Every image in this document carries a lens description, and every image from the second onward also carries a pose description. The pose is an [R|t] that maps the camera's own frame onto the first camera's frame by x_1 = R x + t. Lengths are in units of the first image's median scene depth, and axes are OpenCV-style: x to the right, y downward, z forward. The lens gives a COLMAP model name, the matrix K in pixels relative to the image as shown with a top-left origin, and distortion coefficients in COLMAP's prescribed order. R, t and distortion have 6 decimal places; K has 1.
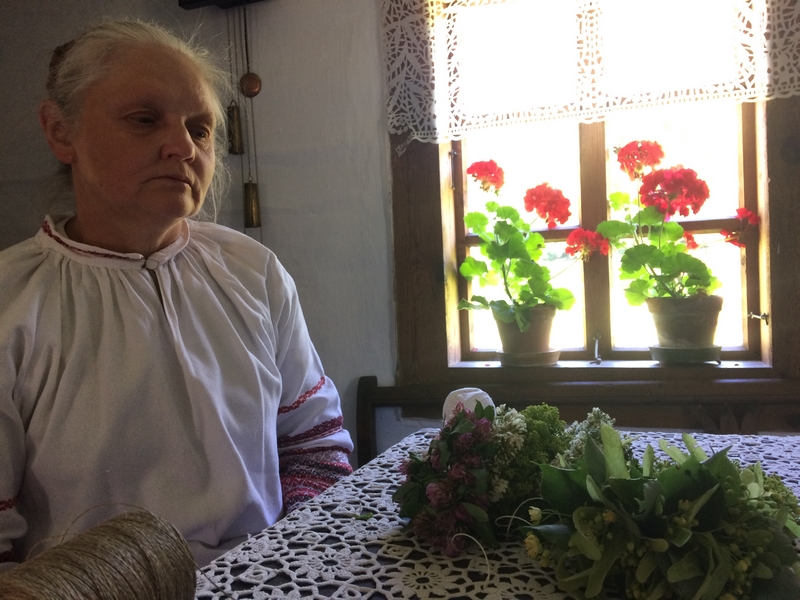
lens RADIAL K [[679.6, 0, 401.1], [0, 679.6, 299.2], [0, 0, 1]] dist [0.116455, -0.175227]
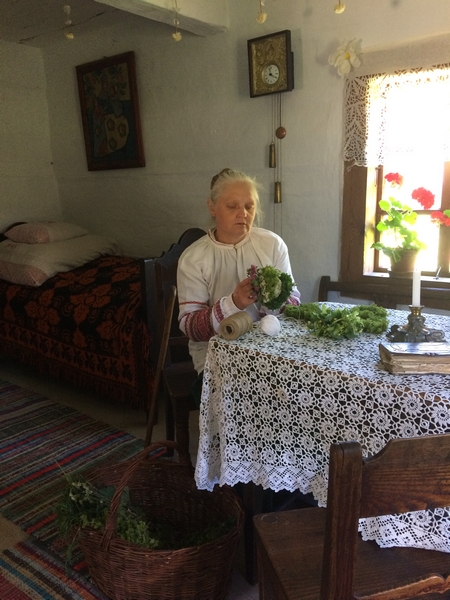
lens RADIAL K [[509.7, 0, 225.4], [0, 509.7, 300.2], [0, 0, 1]] dist [0.116455, -0.175227]
pose [[0.940068, 0.096589, -0.327021, 0.196142], [-0.030393, 0.978960, 0.201777, -0.133374], [0.339630, -0.179745, 0.923224, -0.632969]]
